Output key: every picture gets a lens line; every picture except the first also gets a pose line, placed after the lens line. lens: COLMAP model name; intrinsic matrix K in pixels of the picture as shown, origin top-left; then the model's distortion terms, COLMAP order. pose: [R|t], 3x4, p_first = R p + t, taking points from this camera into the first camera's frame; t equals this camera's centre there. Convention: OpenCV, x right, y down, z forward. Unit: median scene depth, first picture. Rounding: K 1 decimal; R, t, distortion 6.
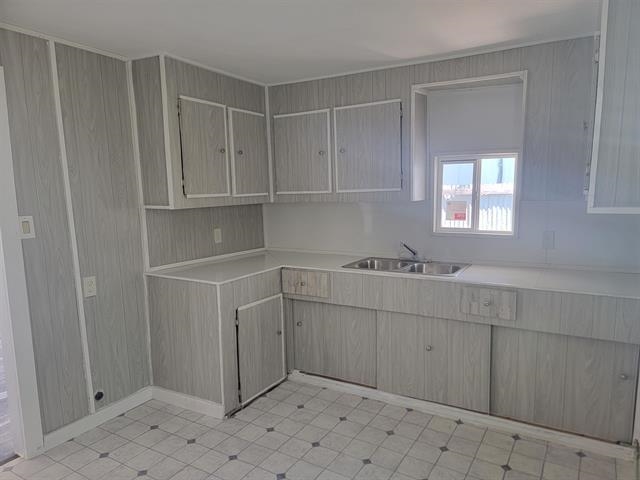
lens RADIAL K [[448.1, 0, 332.3], [0, 448.1, 242.5], [0, 0, 1]] dist [0.042865, -0.003799]
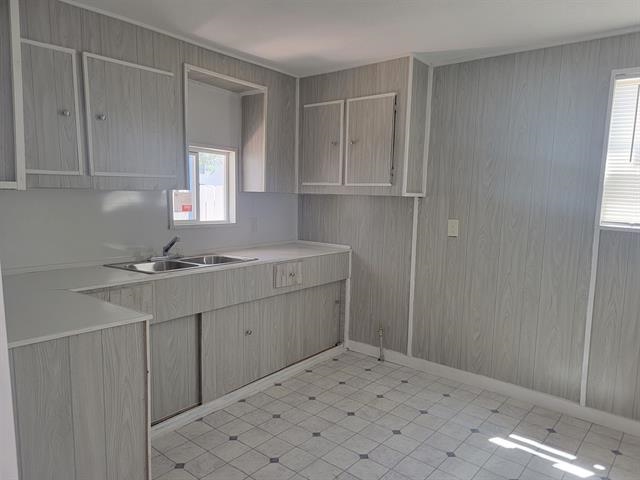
lens RADIAL K [[448.1, 0, 332.3], [0, 448.1, 242.5], [0, 0, 1]] dist [0.042865, -0.003799]
pose [[0.150854, -0.084159, 0.984967, -0.768263], [0.106644, 0.991940, 0.068422, -0.019831], [-0.982787, 0.094719, 0.158613, 0.639095]]
